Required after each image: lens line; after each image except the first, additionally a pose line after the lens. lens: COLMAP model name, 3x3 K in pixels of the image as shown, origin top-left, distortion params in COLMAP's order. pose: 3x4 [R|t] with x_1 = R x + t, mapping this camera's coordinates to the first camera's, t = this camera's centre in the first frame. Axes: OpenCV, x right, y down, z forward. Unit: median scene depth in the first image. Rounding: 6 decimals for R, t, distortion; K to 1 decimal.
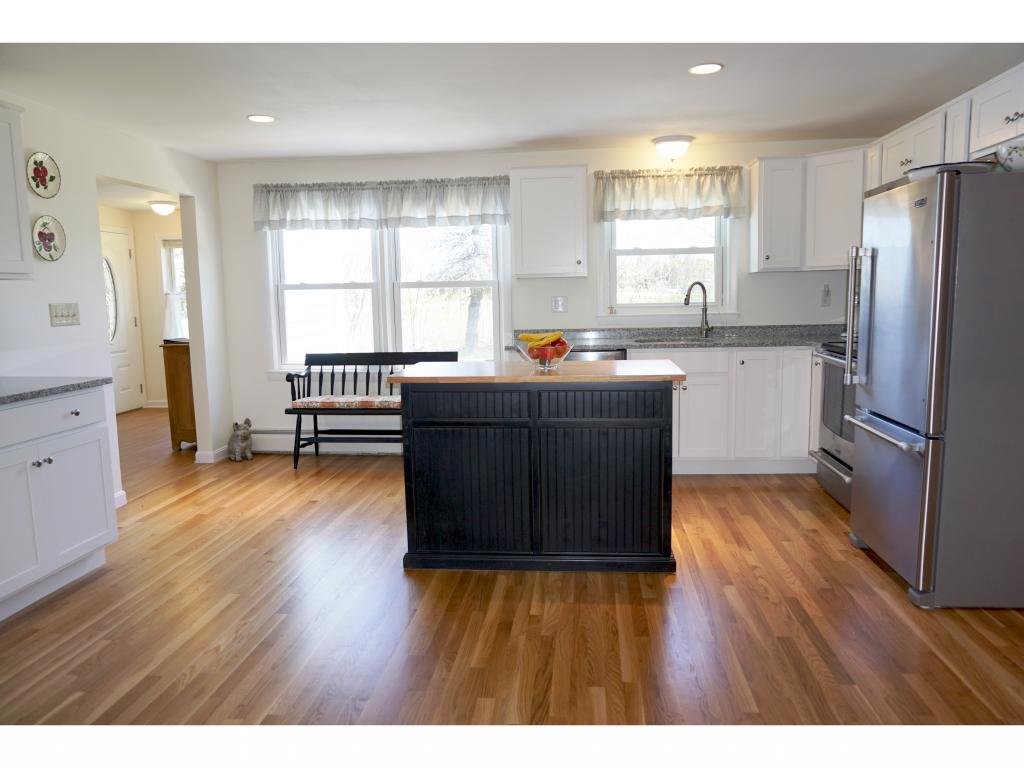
lens RADIAL K [[695.6, 0, 518.5], [0, 695.6, 385.0], [0, 0, 1]] dist [-0.033097, 0.003265]
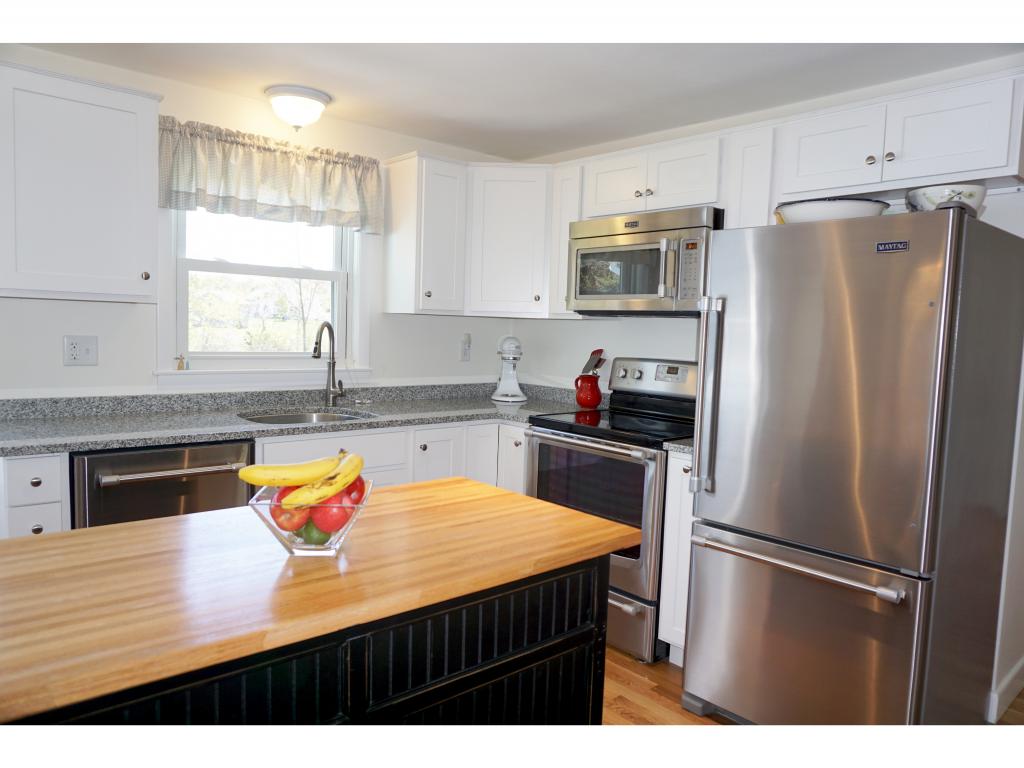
lens RADIAL K [[708.8, 0, 490.5], [0, 708.8, 383.0], [0, 0, 1]] dist [-0.006342, -0.000660]
pose [[0.695993, -0.011090, 0.717963, -0.115472], [0.044098, 0.998653, -0.027323, -0.066400], [-0.716693, 0.050678, 0.695545, 0.425502]]
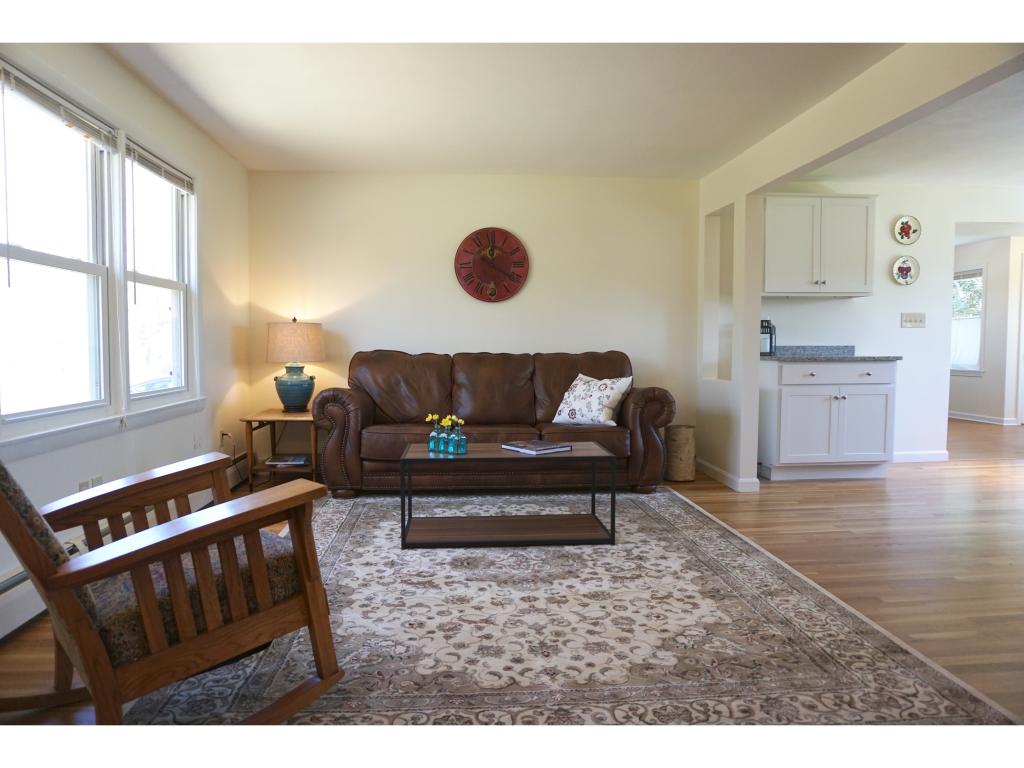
lens RADIAL K [[695.6, 0, 518.5], [0, 695.6, 385.0], [0, 0, 1]] dist [-0.033097, 0.003265]
pose [[0.189648, 0.071637, -0.979235, 0.484751], [-0.126675, 0.990785, 0.047949, 0.054805], [0.973646, 0.114951, 0.196975, -0.088815]]
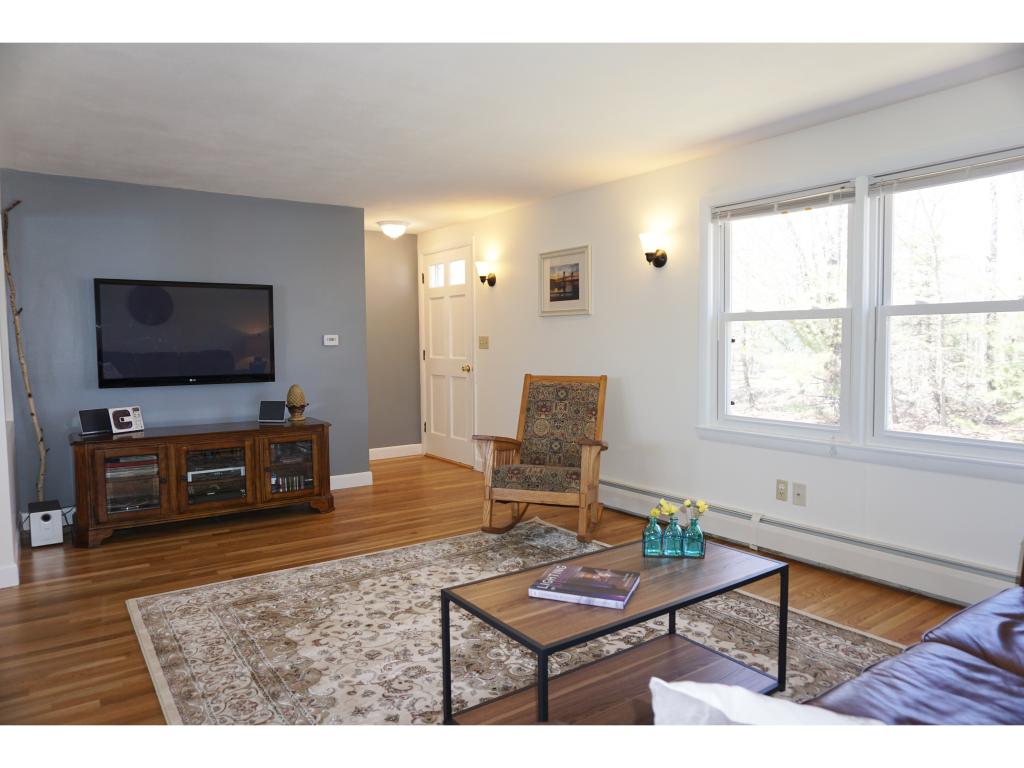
lens RADIAL K [[673.1, 0, 512.0], [0, 673.1, 384.0], [0, 0, 1]] dist [-0.063747, 0.037741]
pose [[-0.654349, -0.020886, 0.755905, -0.481846], [0.117787, 0.984602, 0.129168, -0.023390], [-0.746963, 0.173557, -0.641813, 0.348817]]
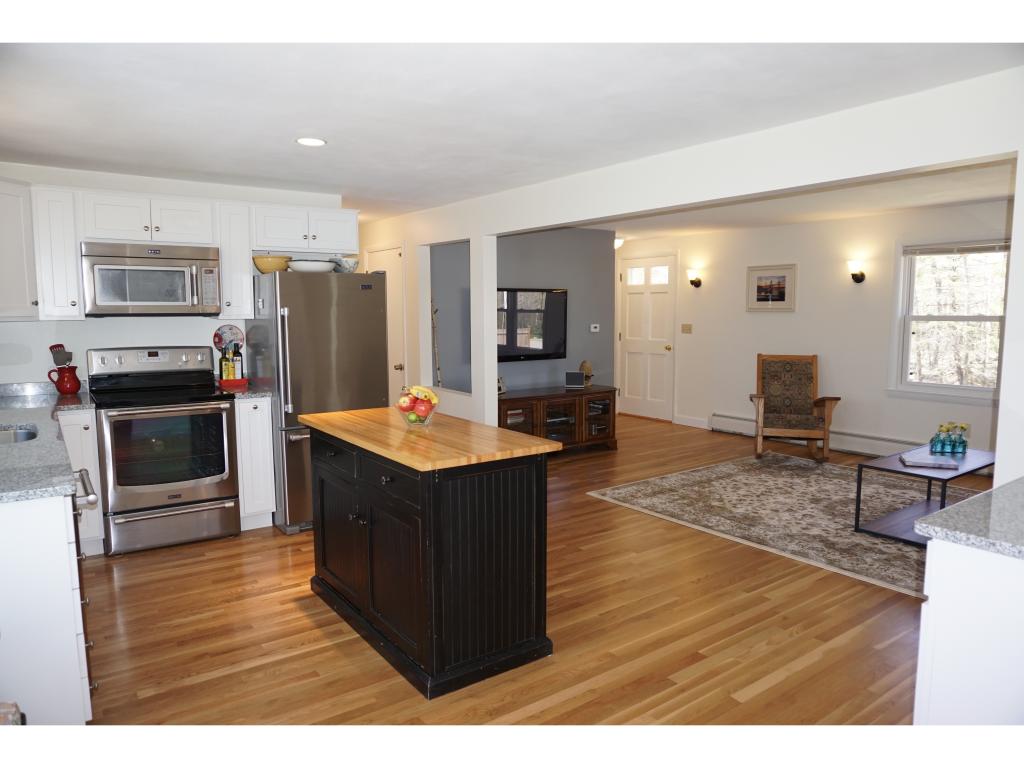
lens RADIAL K [[673.1, 0, 512.0], [0, 673.1, 384.0], [0, 0, 1]] dist [-0.063747, 0.037741]
pose [[-0.657658, -0.053270, 0.751431, -0.481877], [0.117674, 0.977987, 0.172320, -0.143839], [-0.744069, 0.201751, -0.636912, 0.967459]]
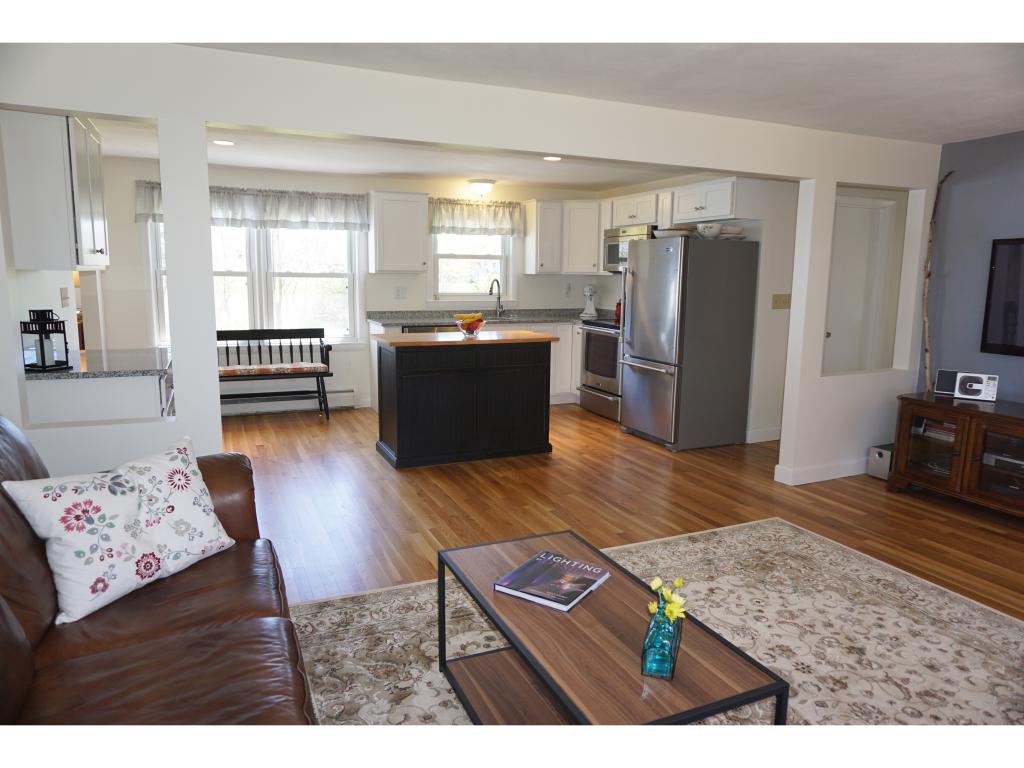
lens RADIAL K [[673.1, 0, 512.0], [0, 673.1, 384.0], [0, 0, 1]] dist [-0.063747, 0.037741]
pose [[0.868479, -0.047035, 0.493489, -0.422990], [0.032831, 0.998760, 0.037415, 0.020508], [-0.494637, -0.016292, 0.868947, -0.254582]]
